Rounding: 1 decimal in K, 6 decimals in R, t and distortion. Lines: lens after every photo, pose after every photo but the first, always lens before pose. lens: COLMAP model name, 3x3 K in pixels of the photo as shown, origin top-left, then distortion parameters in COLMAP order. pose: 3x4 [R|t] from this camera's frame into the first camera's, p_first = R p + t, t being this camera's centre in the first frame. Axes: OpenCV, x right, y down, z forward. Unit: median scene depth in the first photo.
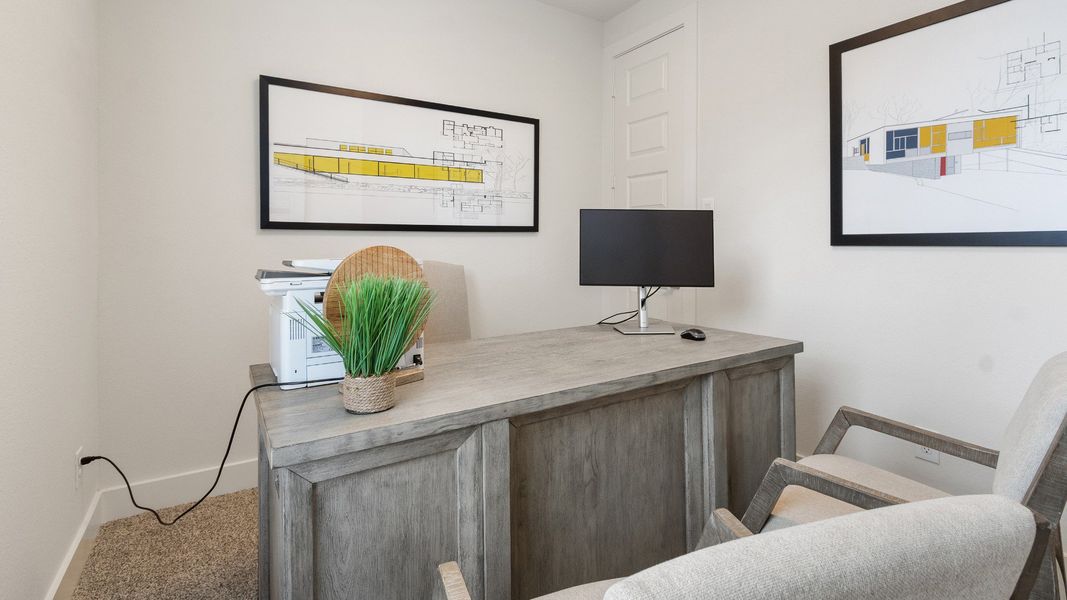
lens RADIAL K [[487.2, 0, 530.9], [0, 487.2, 245.2], [0, 0, 1]] dist [0.002557, -0.000158]
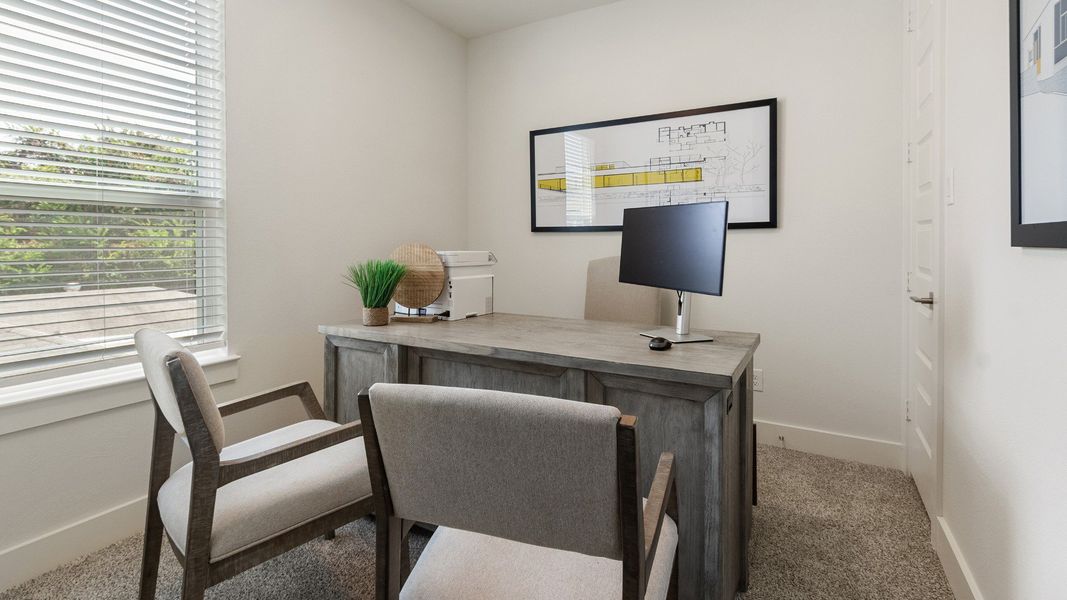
lens RADIAL K [[487.2, 0, 530.9], [0, 487.2, 245.2], [0, 0, 1]] dist [0.002557, -0.000158]
pose [[0.467994, 0.007146, -0.883703, 0.778456], [-0.001901, 0.999973, 0.007079, -0.003154], [0.883729, -0.001633, 0.467995, 0.282629]]
